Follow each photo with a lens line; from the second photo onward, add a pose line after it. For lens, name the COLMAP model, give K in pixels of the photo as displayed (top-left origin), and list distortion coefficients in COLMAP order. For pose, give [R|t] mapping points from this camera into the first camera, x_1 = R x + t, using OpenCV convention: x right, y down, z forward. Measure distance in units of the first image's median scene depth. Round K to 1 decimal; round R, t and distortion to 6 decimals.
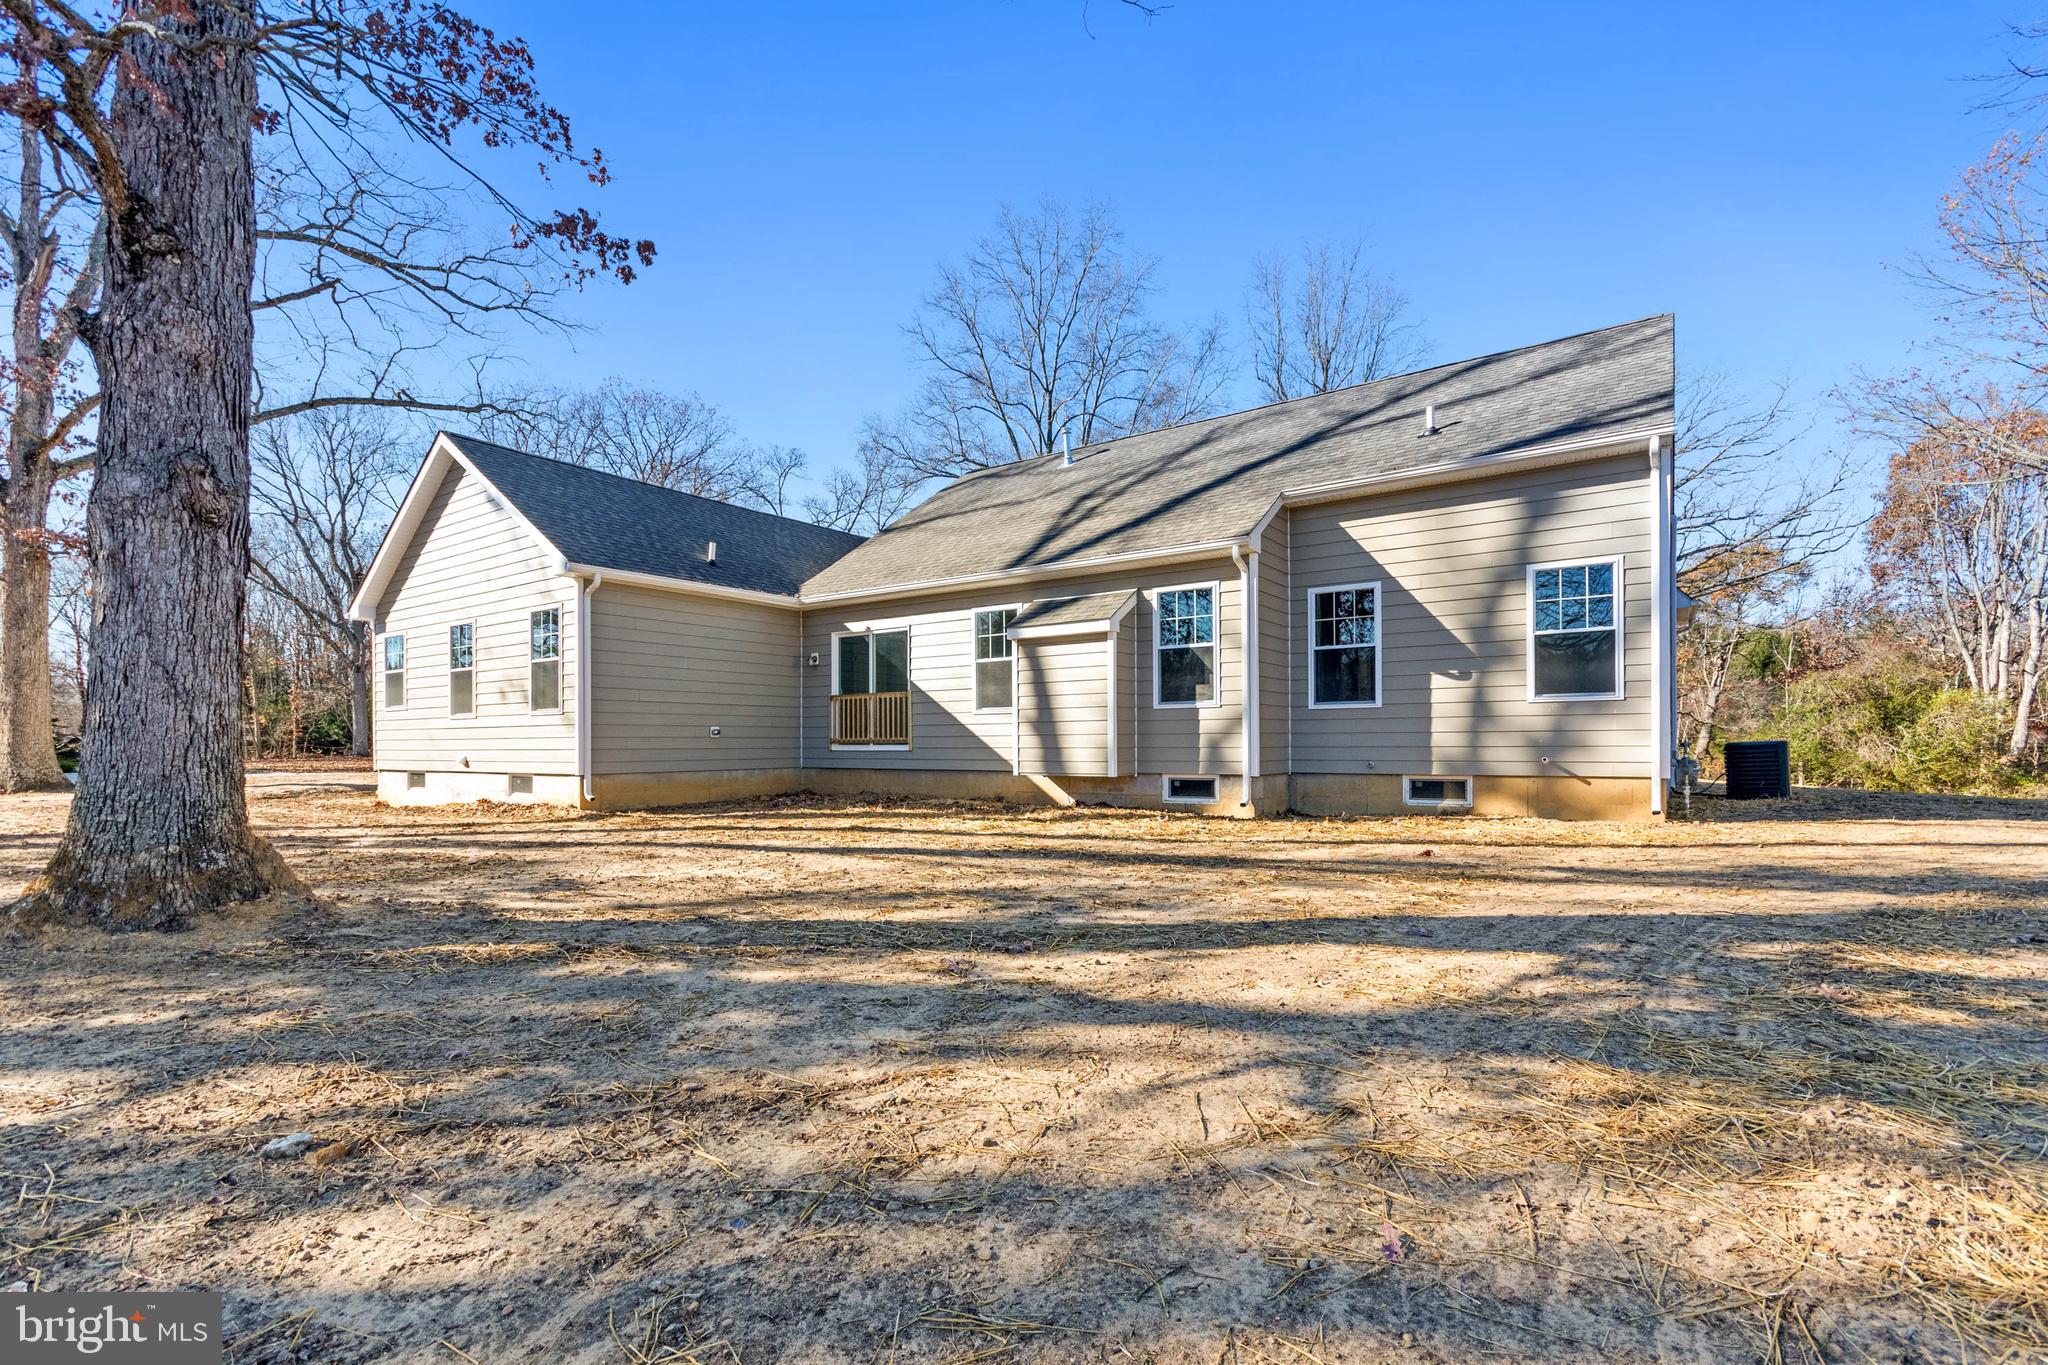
lens RADIAL K [[922.8, 0, 1030.3], [0, 922.8, 715.1], [0, 0, 1]] dist [0.002845, 0.000388]
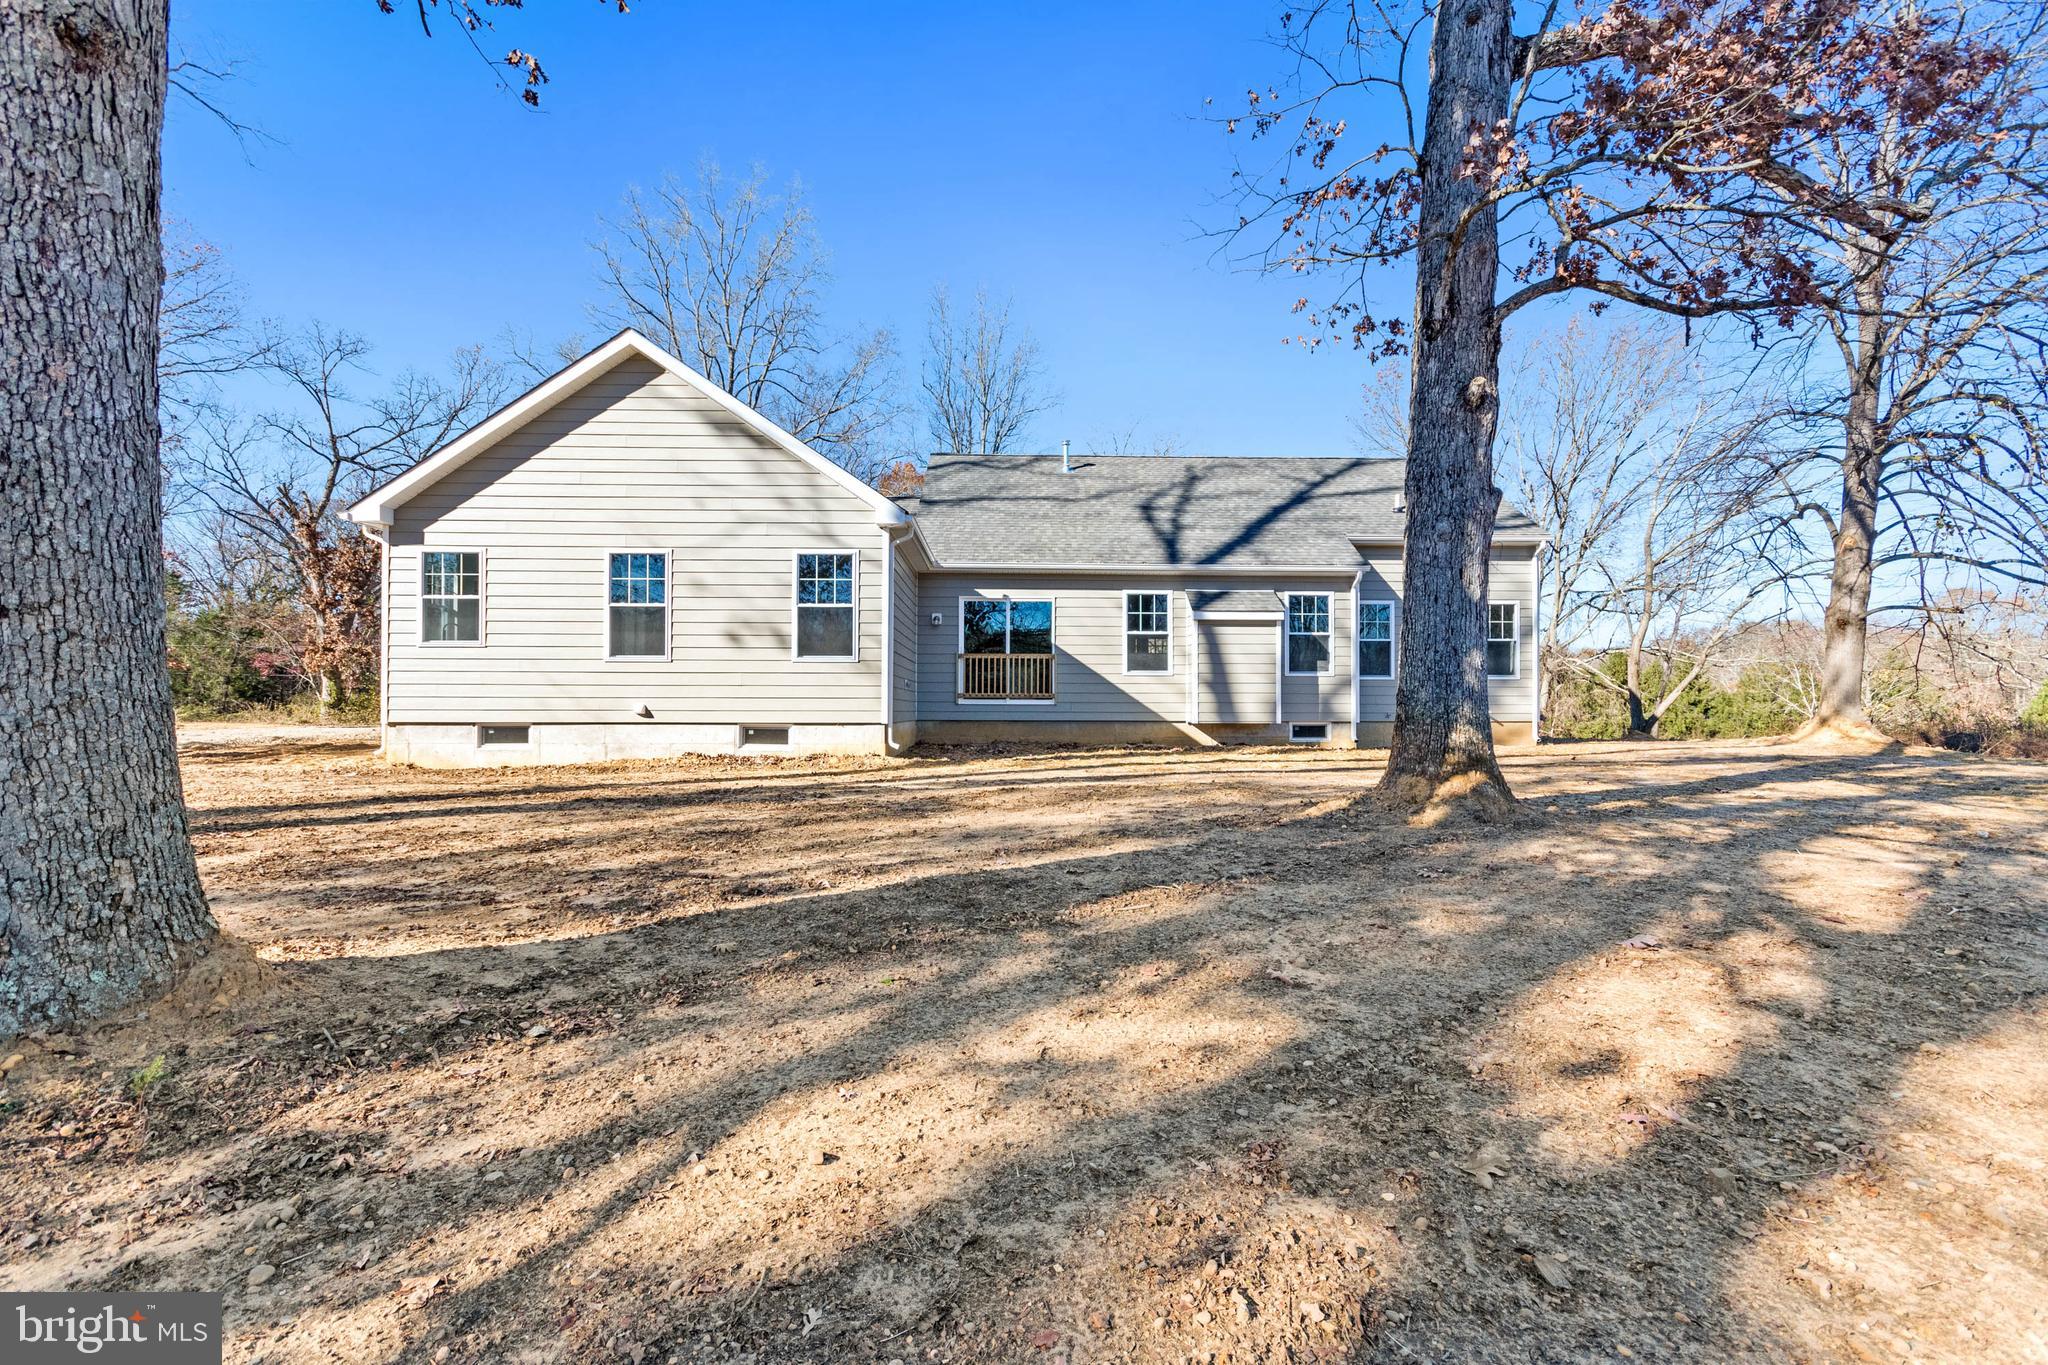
lens RADIAL K [[922.8, 0, 1030.3], [0, 922.8, 715.1], [0, 0, 1]] dist [0.002845, 0.000388]
pose [[0.801810, 0.003744, 0.597567, -0.918680], [-0.025572, 0.999279, 0.028051, 0.021074], [-0.597031, -0.037773, 0.801328, 0.081076]]
